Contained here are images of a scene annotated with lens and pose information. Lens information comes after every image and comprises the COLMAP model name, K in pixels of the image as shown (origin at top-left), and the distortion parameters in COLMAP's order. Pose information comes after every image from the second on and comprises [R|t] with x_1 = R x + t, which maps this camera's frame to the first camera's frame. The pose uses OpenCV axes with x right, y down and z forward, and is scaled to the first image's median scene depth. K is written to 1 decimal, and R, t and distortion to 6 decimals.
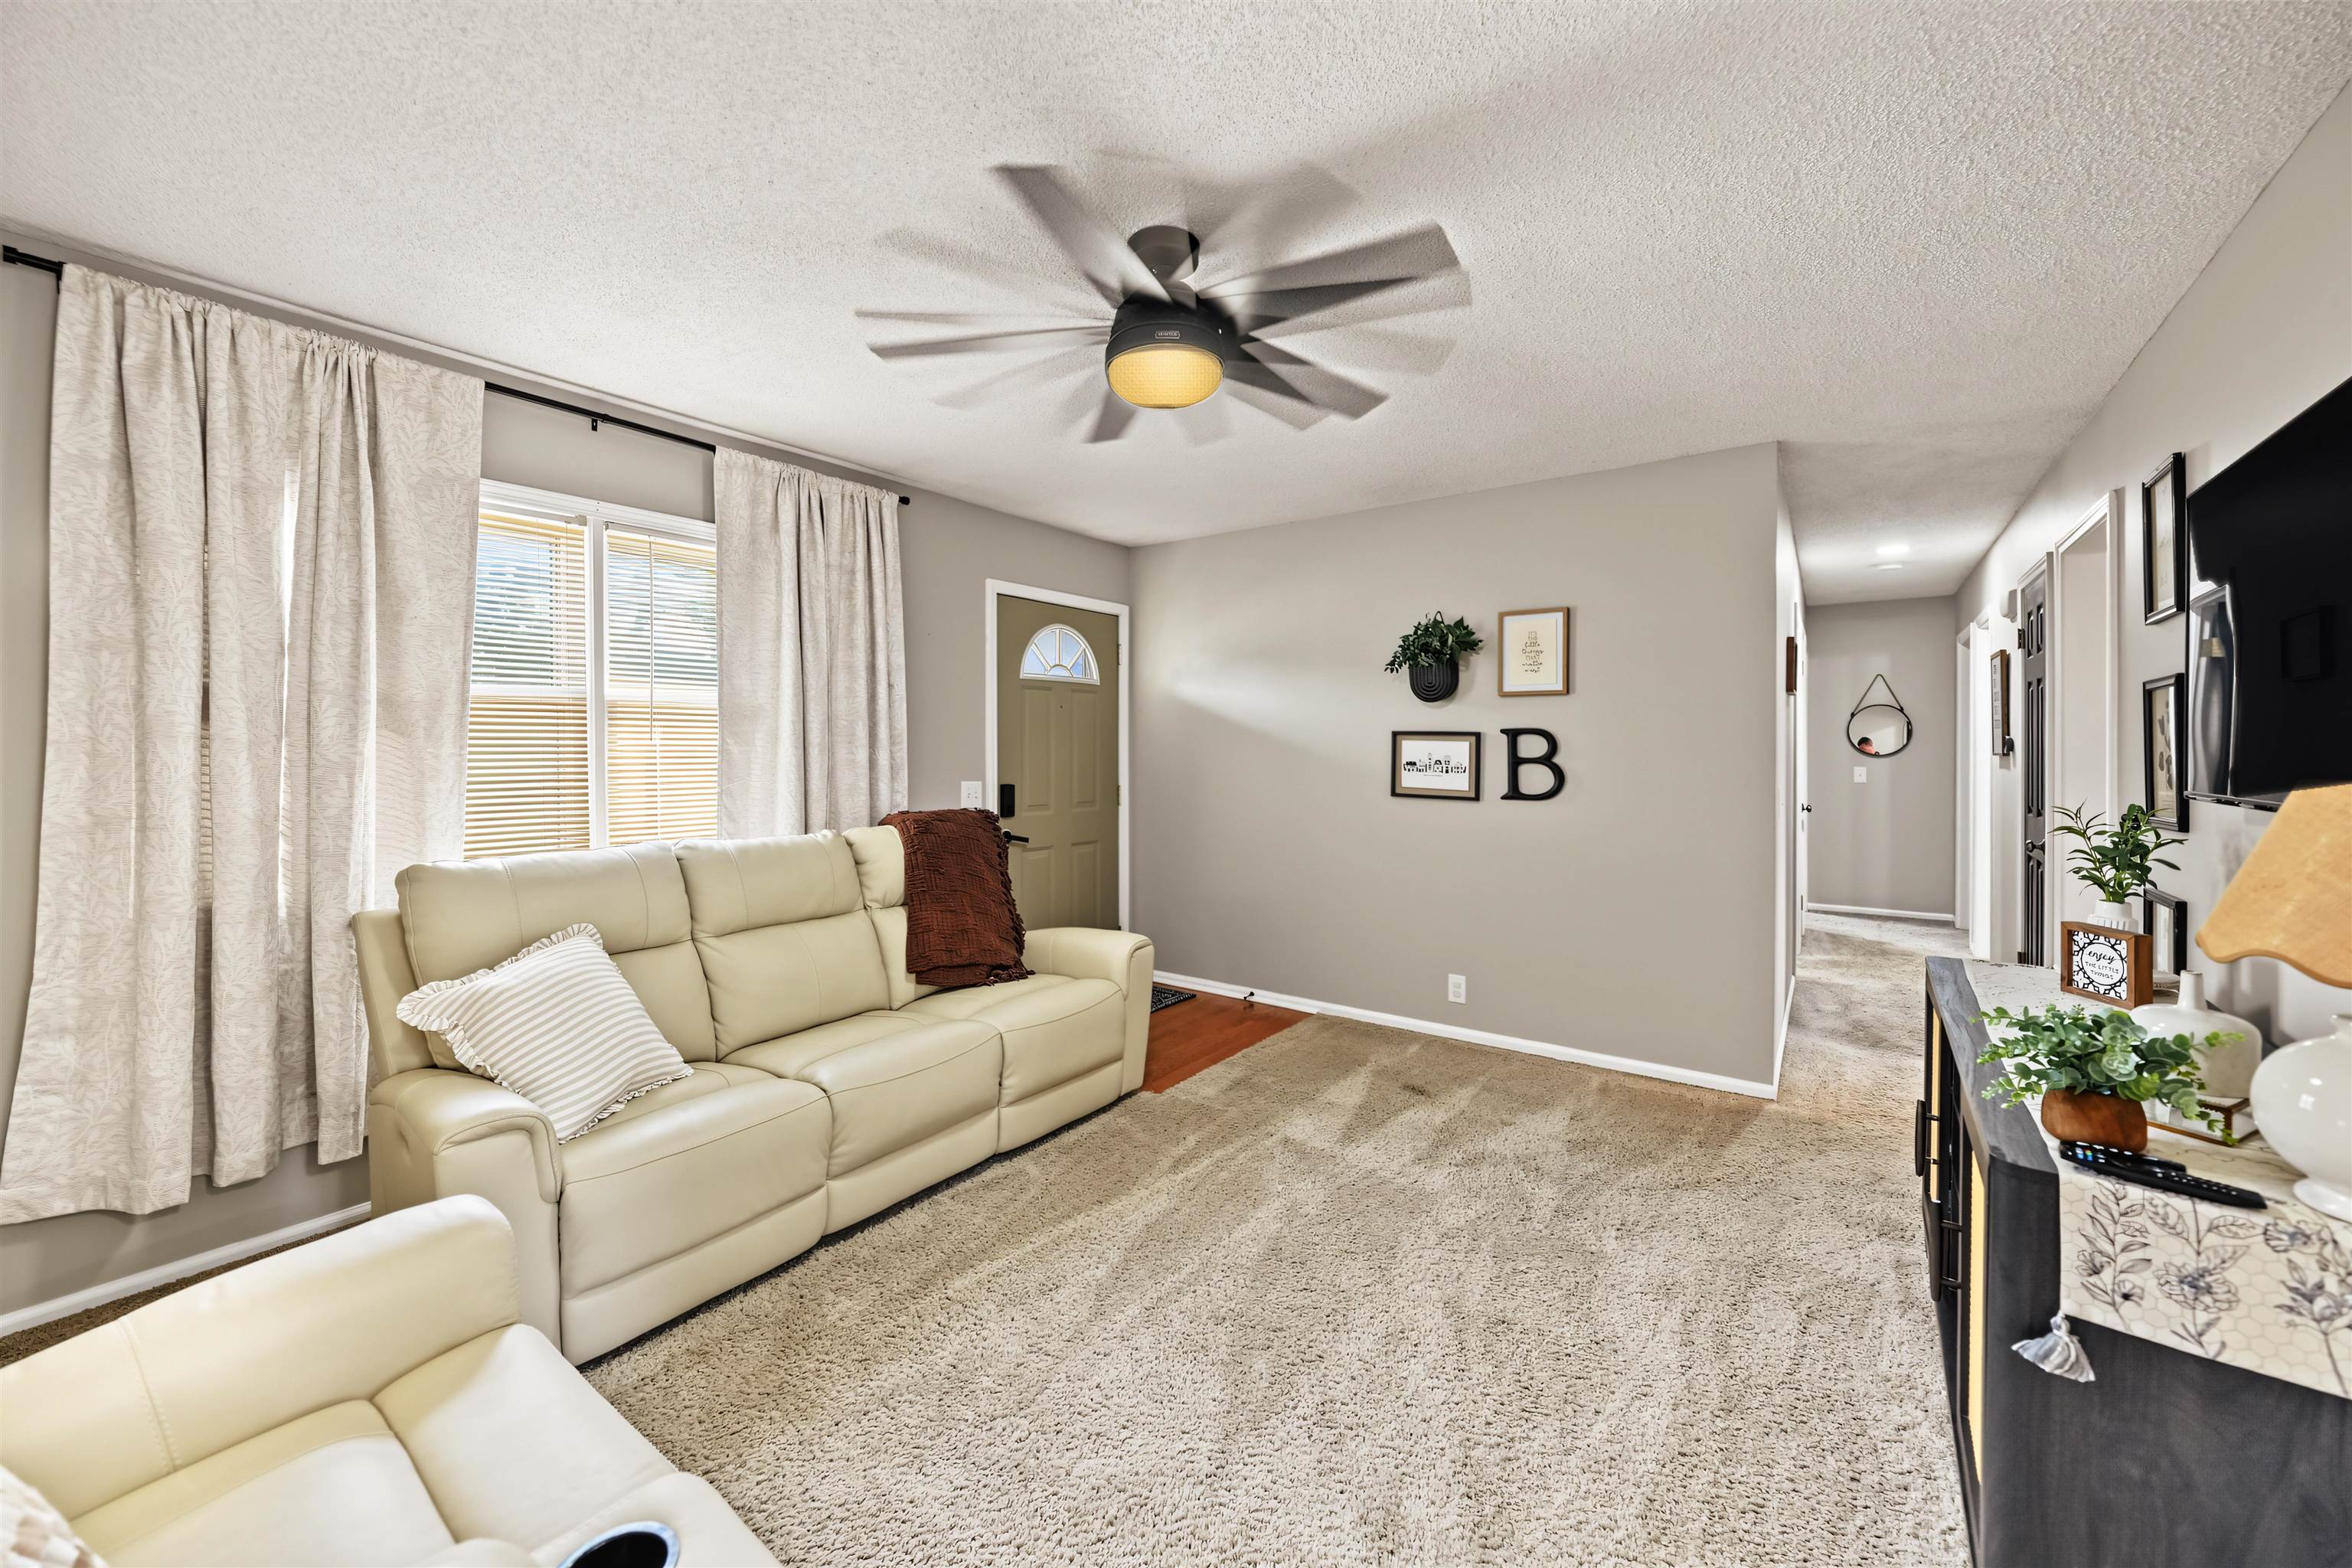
lens RADIAL K [[907.7, 0, 1186.1], [0, 907.7, 760.0], [0, 0, 1]] dist [-0.001342, -0.001280]
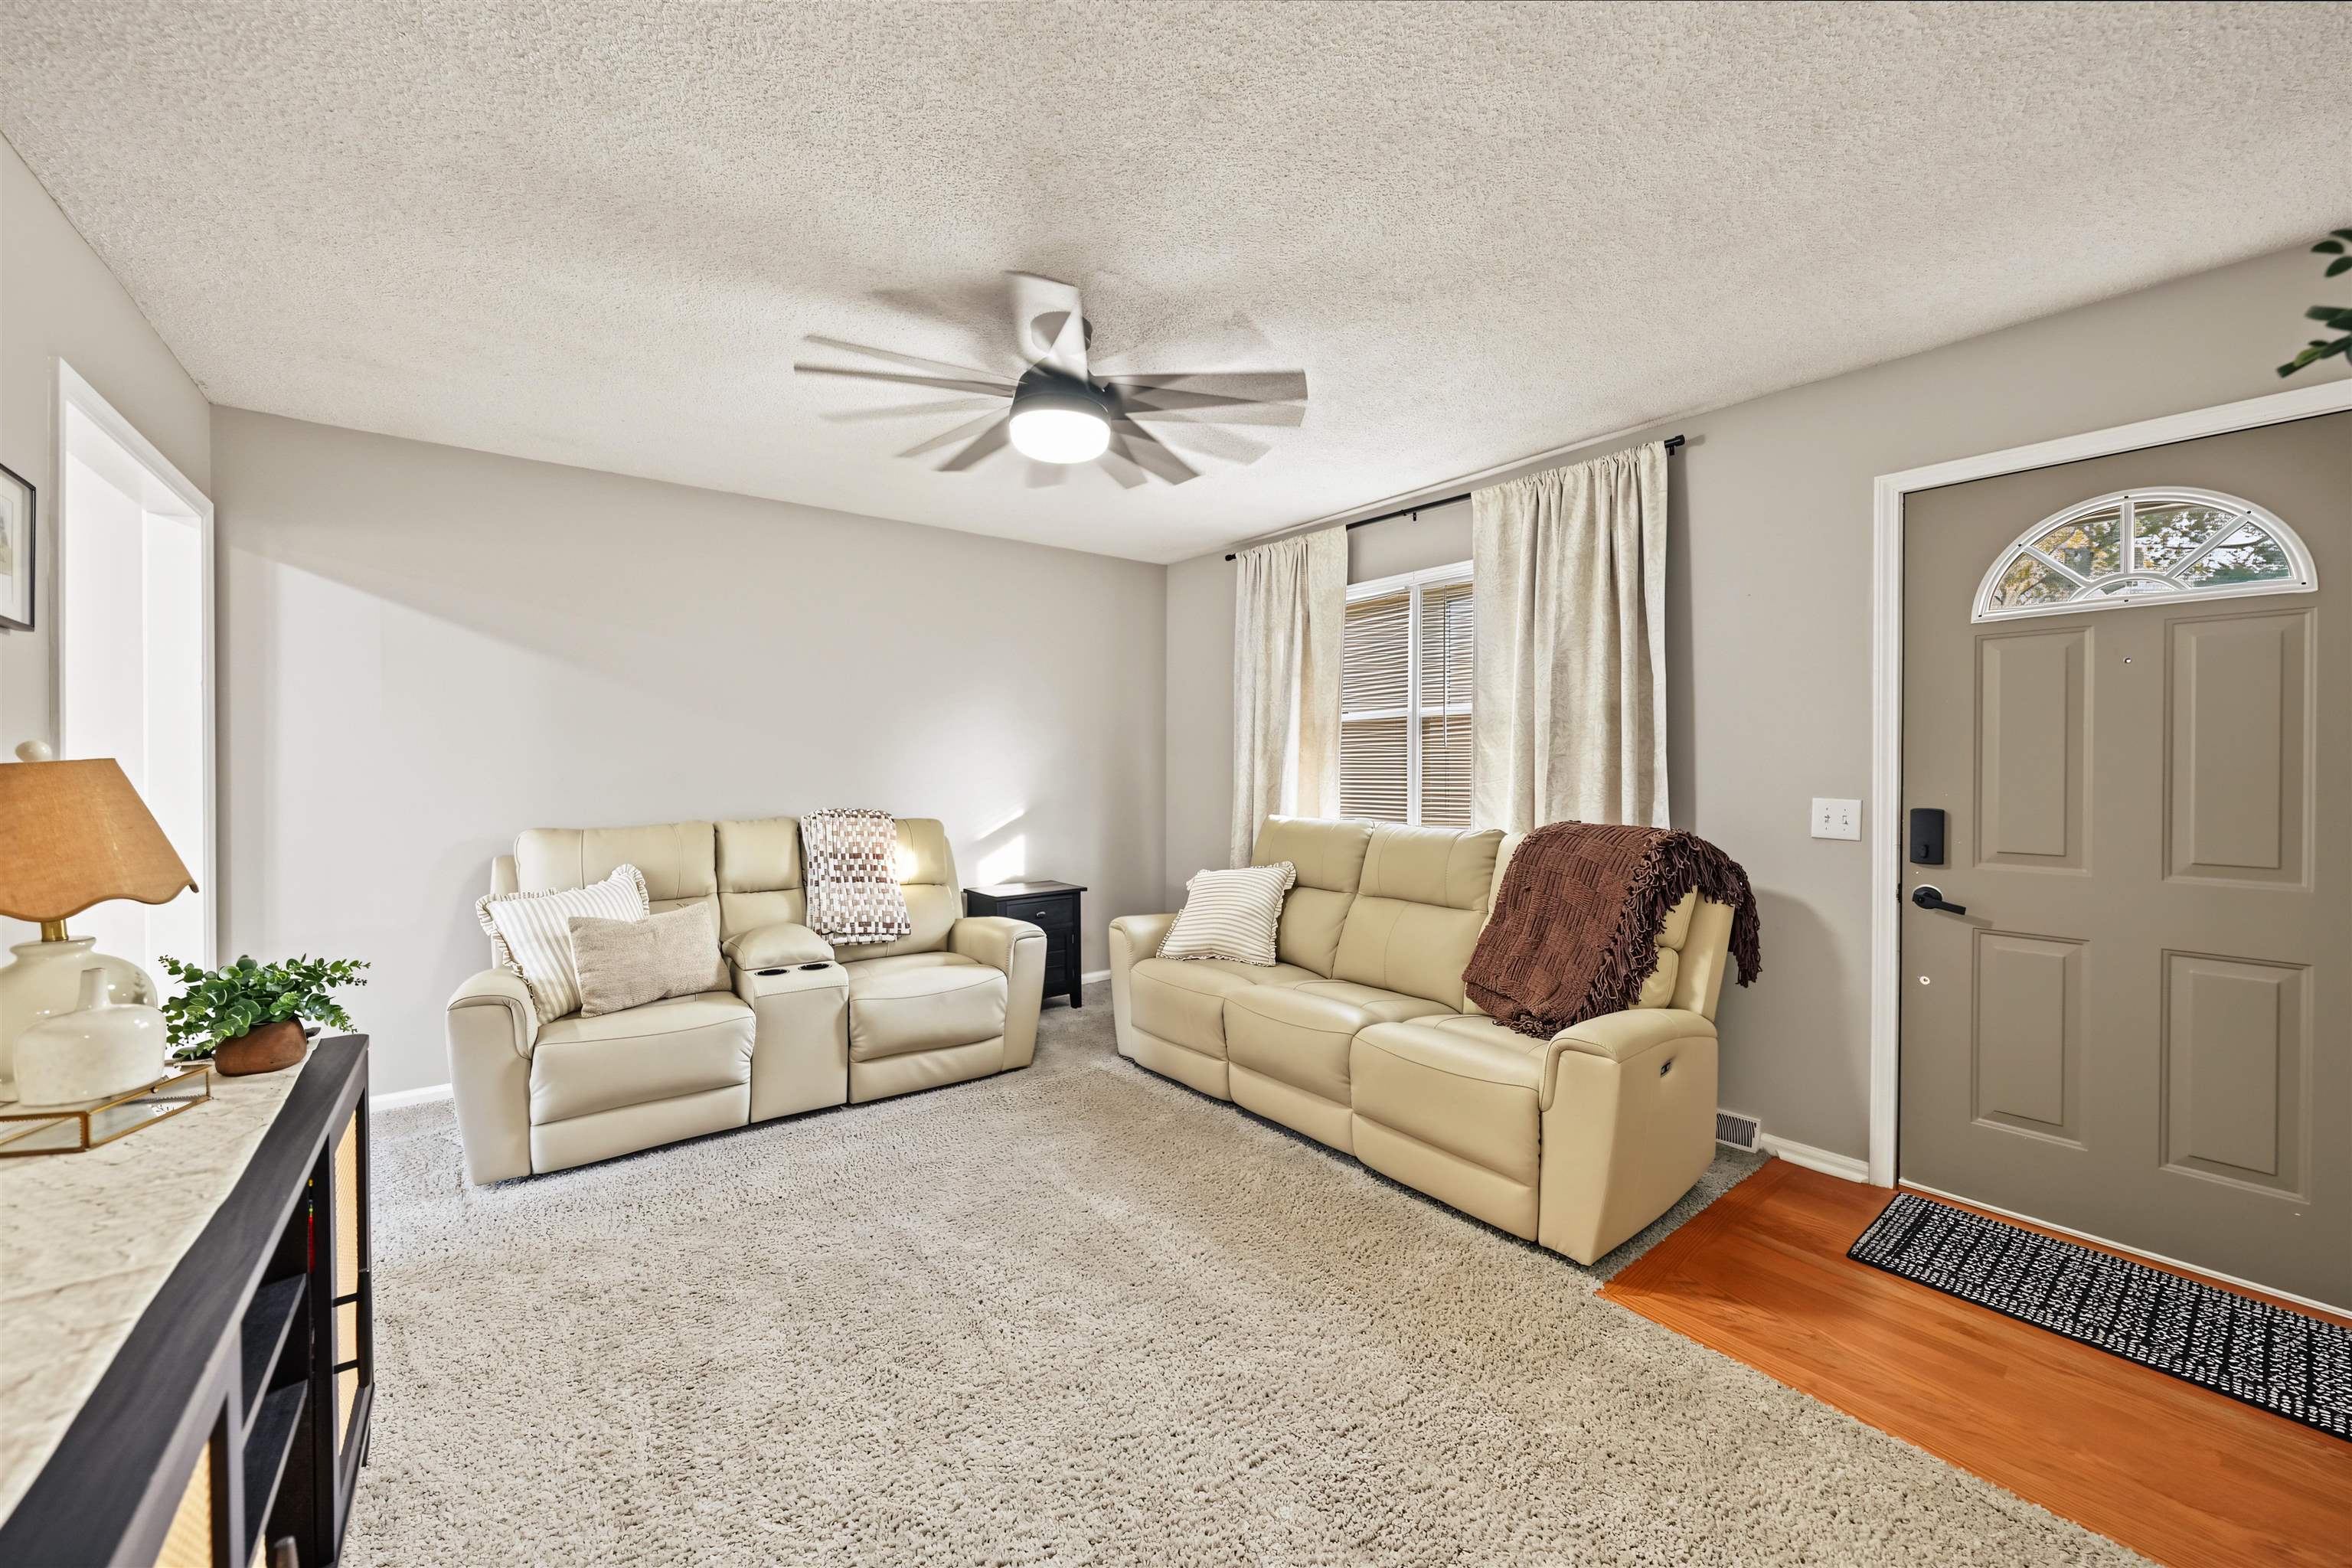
lens RADIAL K [[907.7, 0, 1189.2], [0, 907.7, 769.7], [0, 0, 1]] dist [-0.001342, -0.001280]
pose [[-0.281197, 0.008799, -0.959610, 0.780241], [-0.011770, 0.999851, 0.012617, 0.000182], [0.959578, 0.014843, -0.281051, 1.084931]]
